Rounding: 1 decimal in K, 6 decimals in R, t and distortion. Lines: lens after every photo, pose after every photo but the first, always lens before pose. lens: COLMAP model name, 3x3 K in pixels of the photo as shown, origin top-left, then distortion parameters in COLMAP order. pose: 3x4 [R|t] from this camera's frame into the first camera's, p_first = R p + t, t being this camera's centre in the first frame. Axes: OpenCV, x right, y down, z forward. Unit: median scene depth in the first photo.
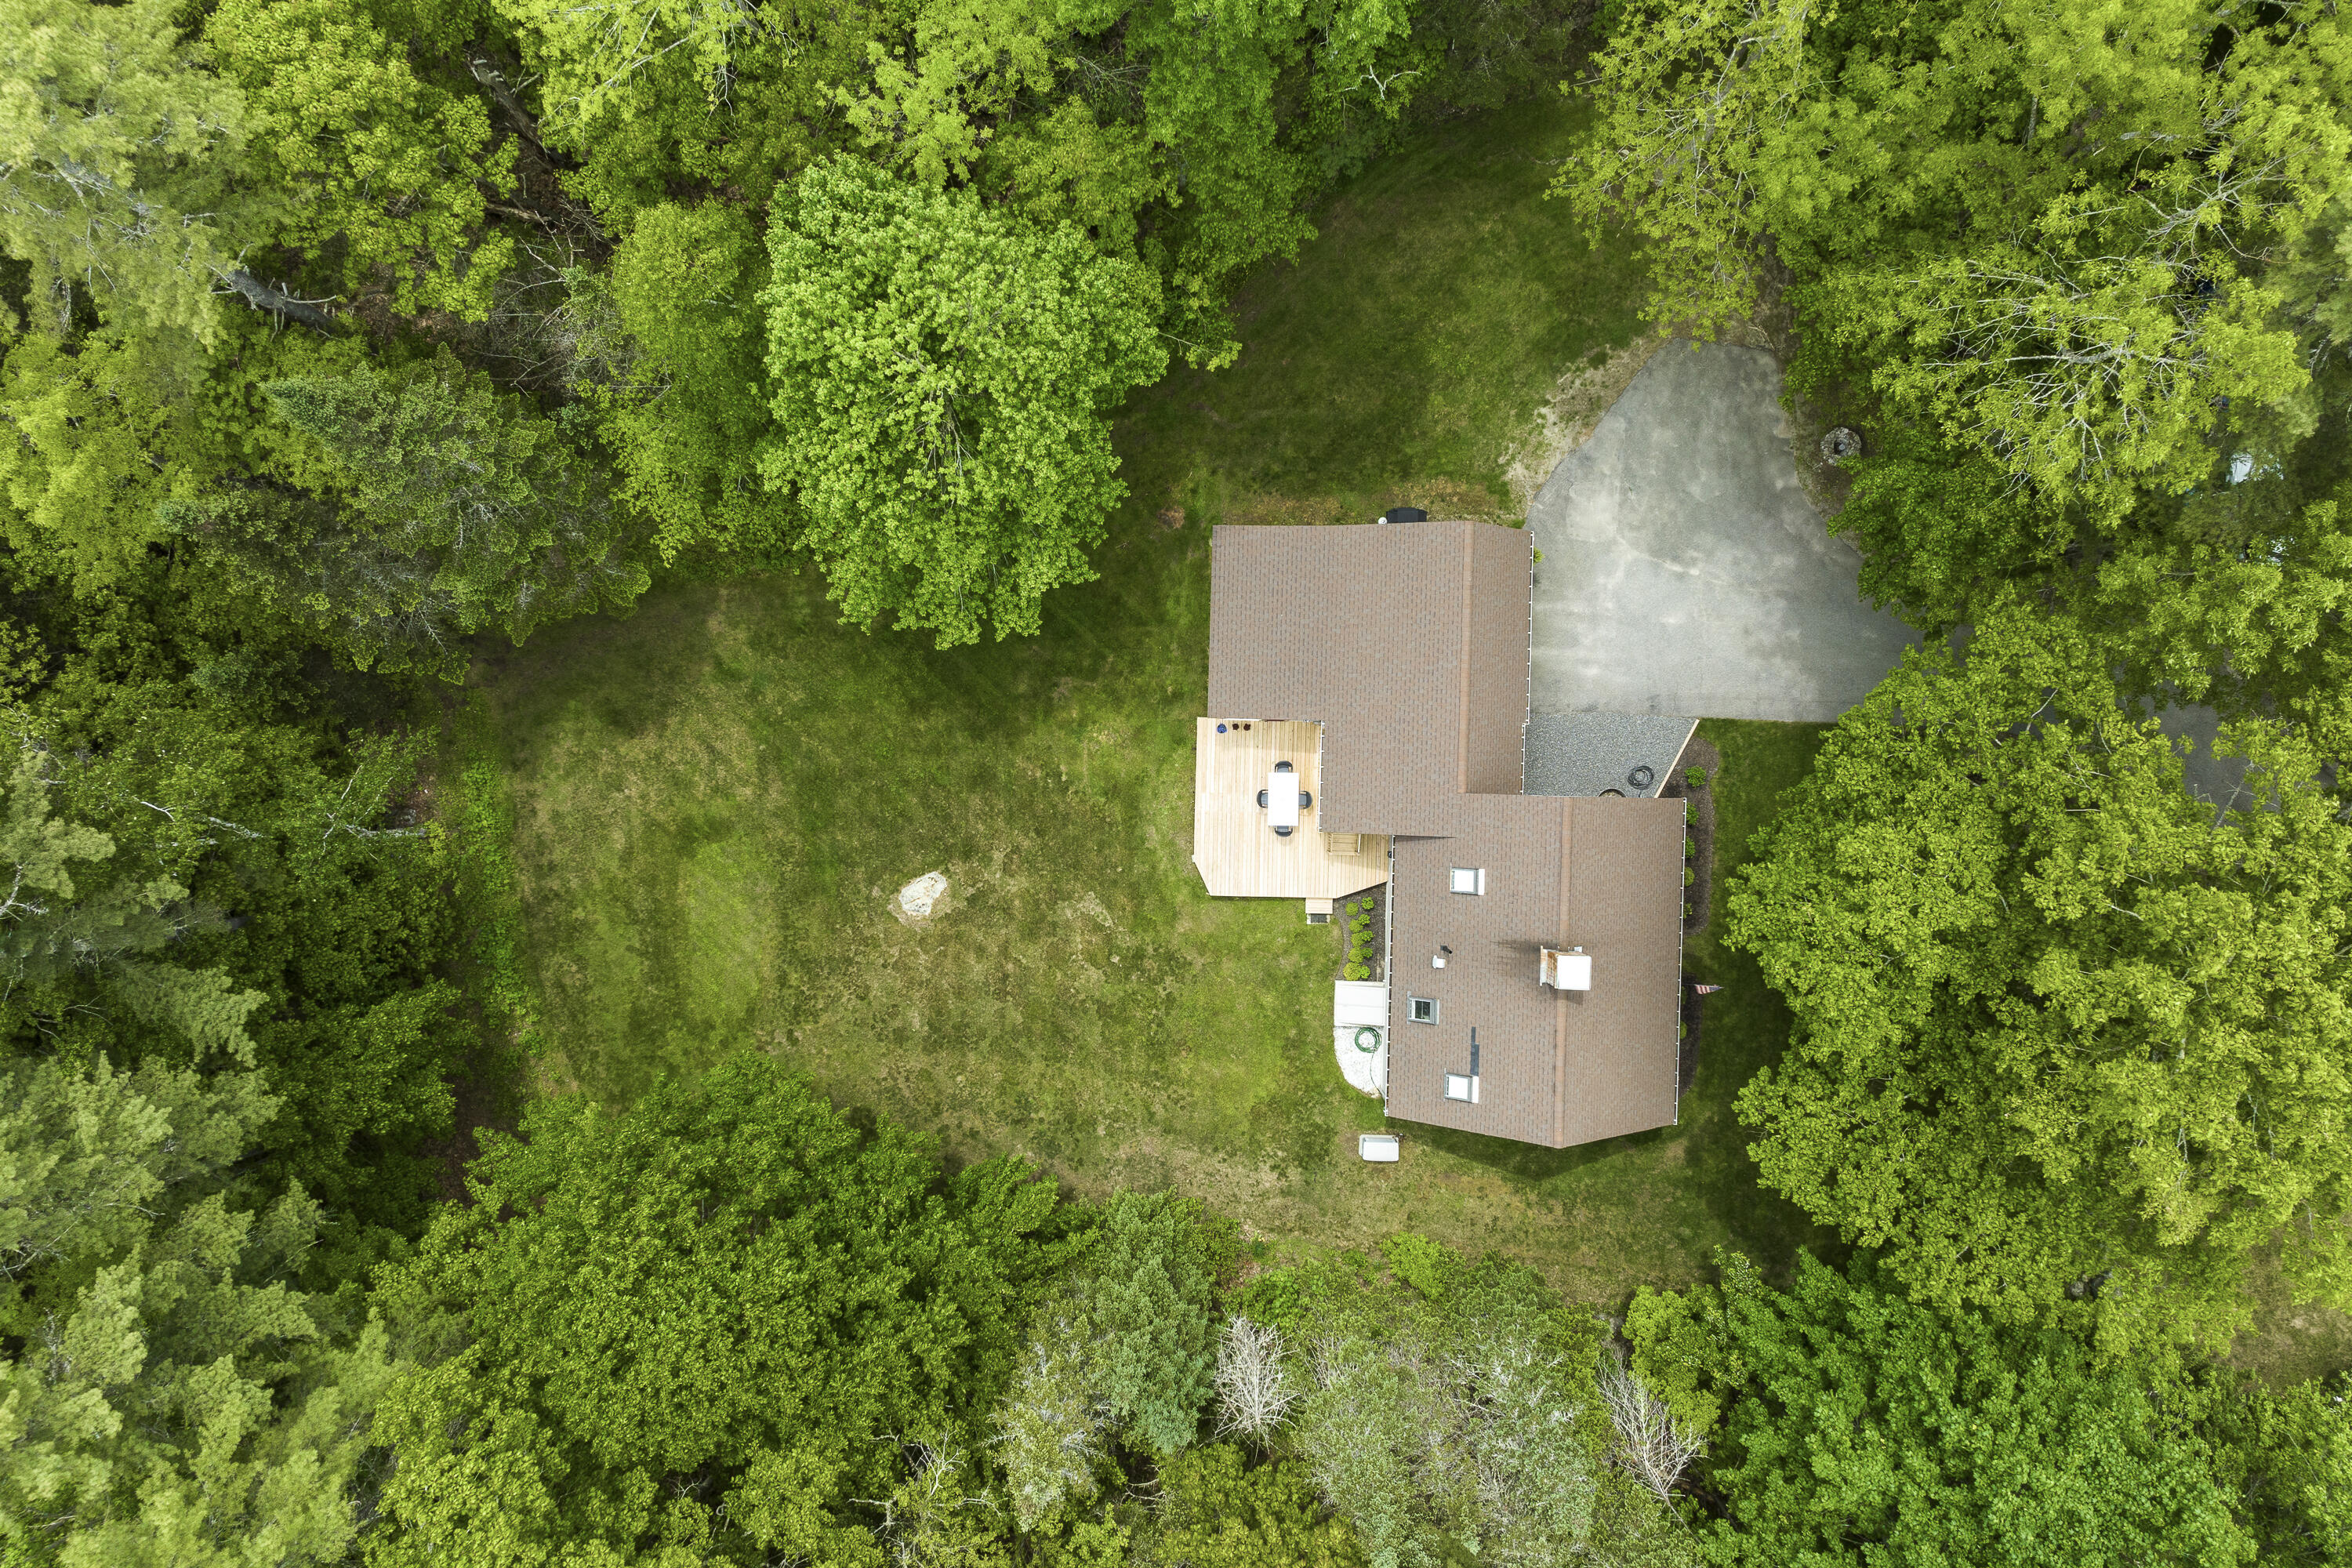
lens RADIAL K [[1635.9, 0, 1172.3], [0, 1635.9, 839.3], [0, 0, 1]] dist [-0.004991, -0.000521]
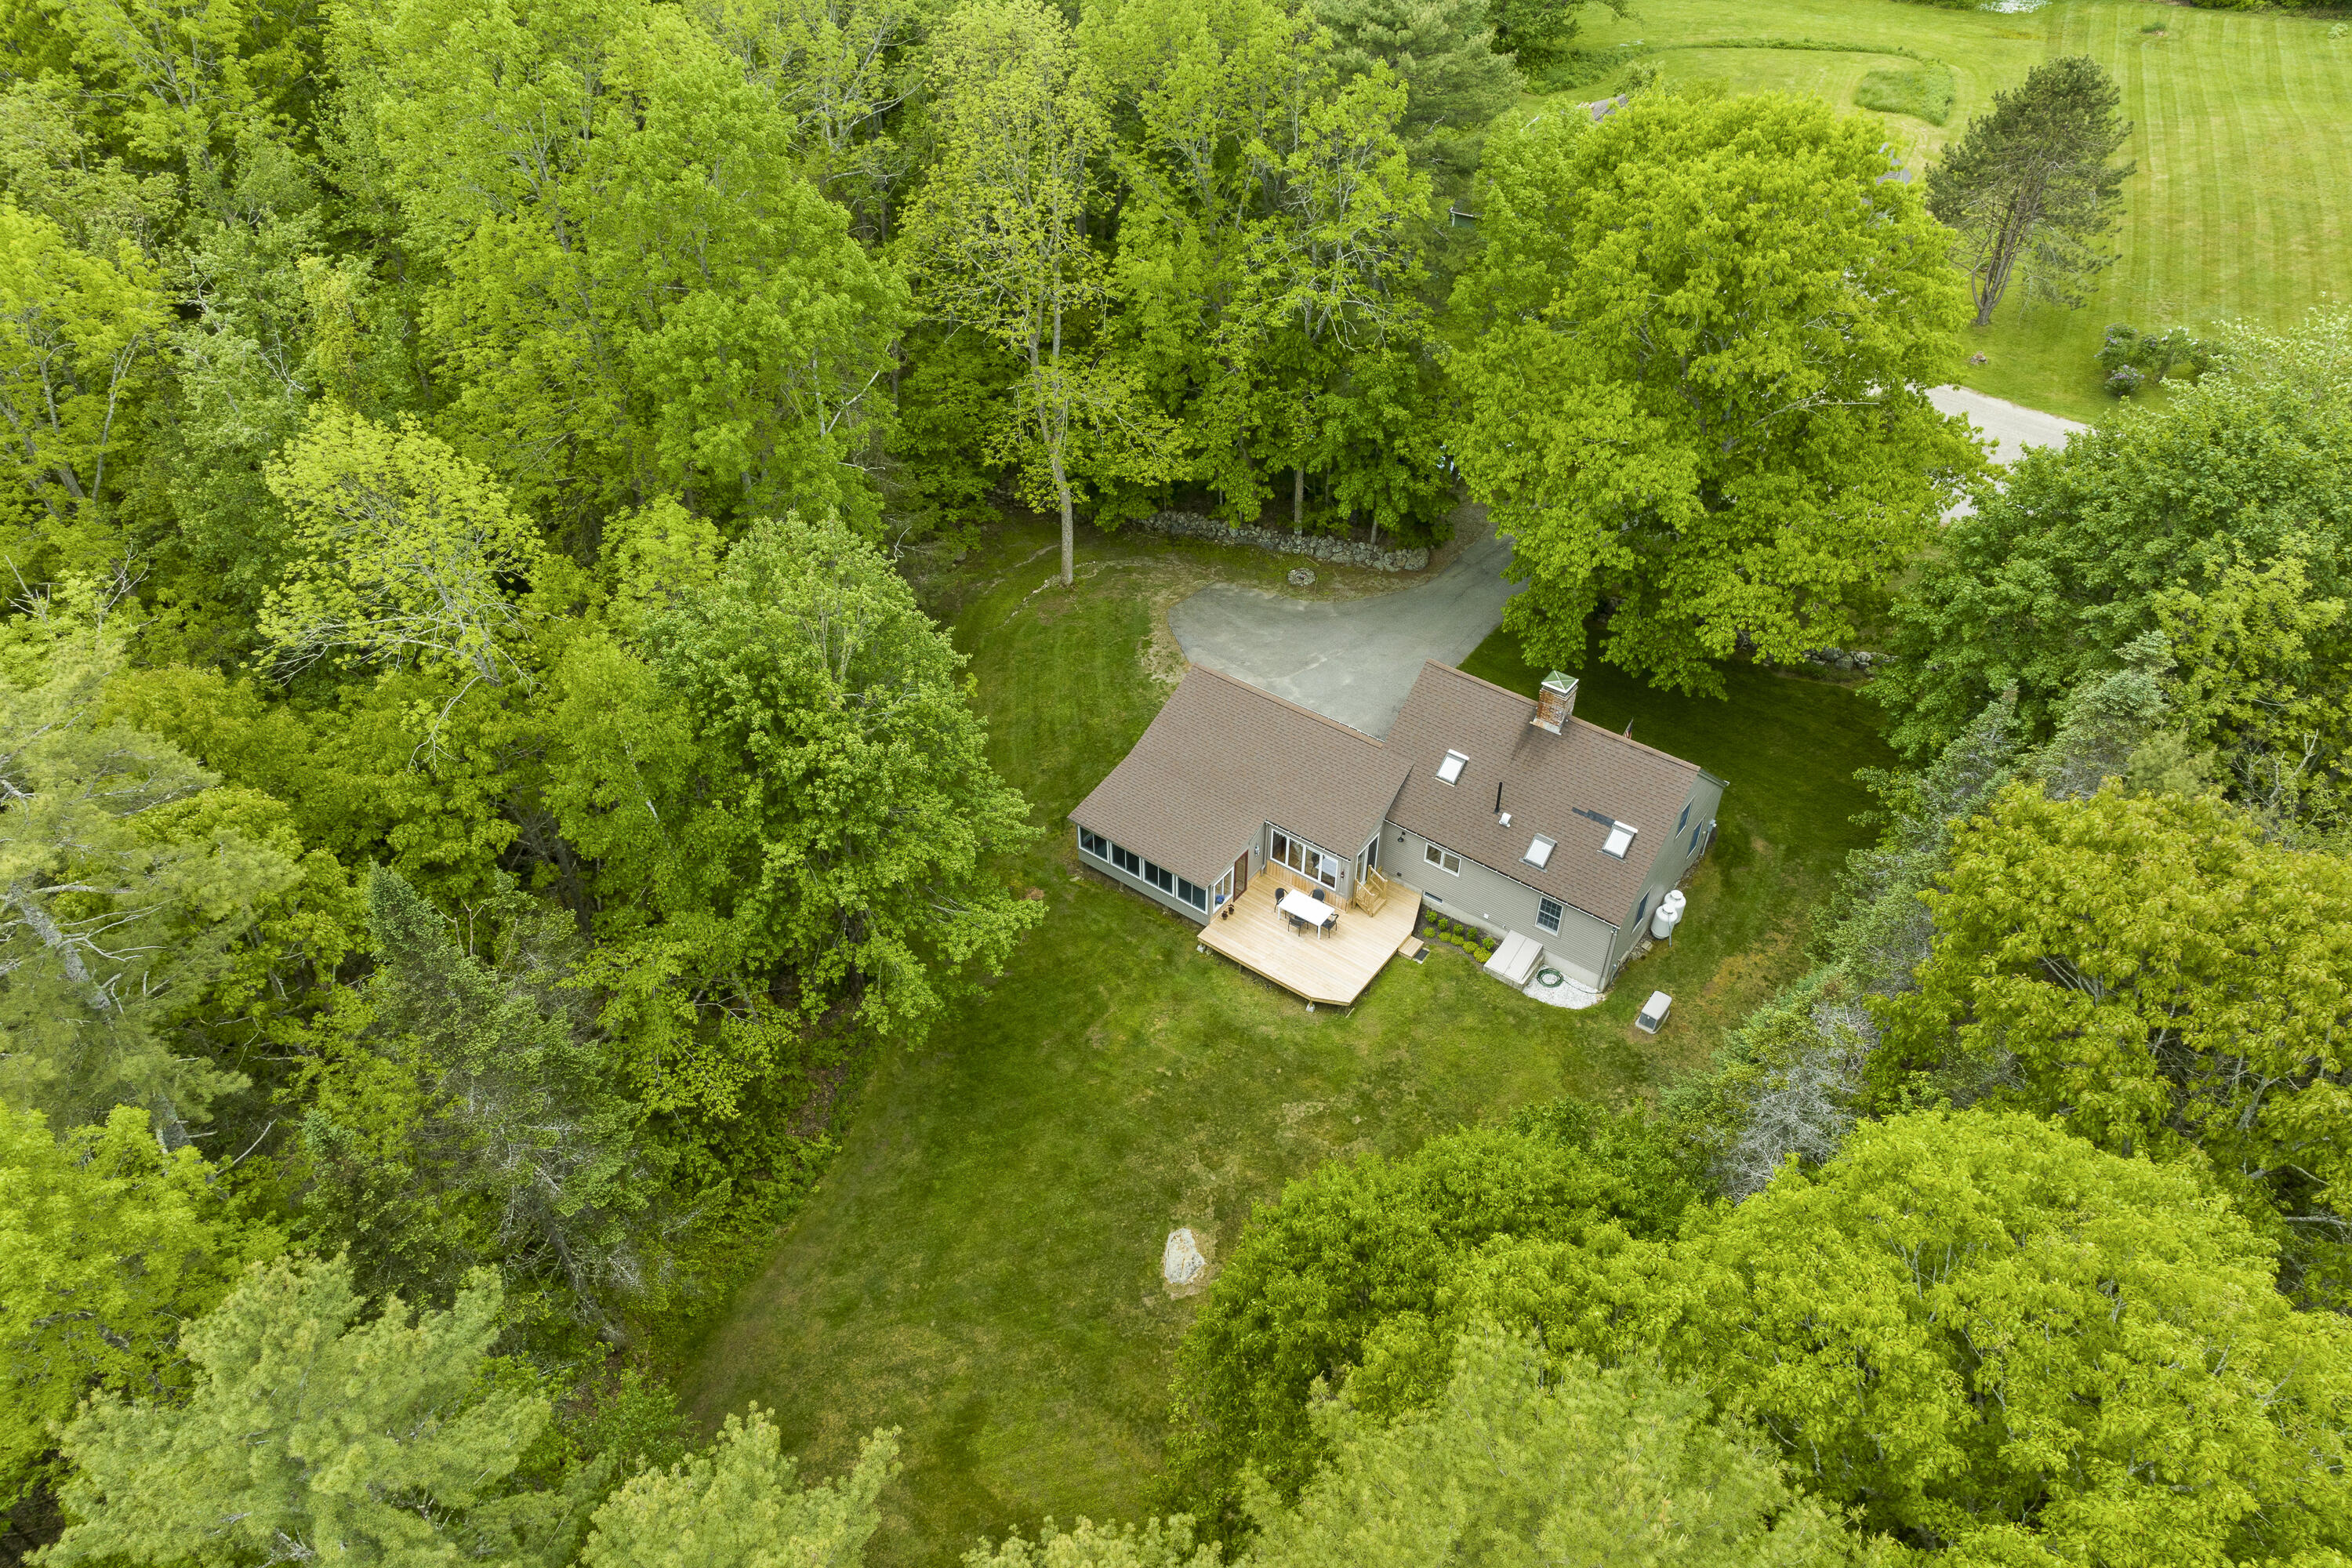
lens RADIAL K [[1635.9, 0, 1172.3], [0, 1635.9, 839.3], [0, 0, 1]] dist [-0.004991, -0.000521]
pose [[0.576202, -0.525579, 0.625905, -0.611233], [0.816724, 0.341336, -0.465244, 0.375917], [0.030879, 0.779266, 0.625932, 0.284698]]
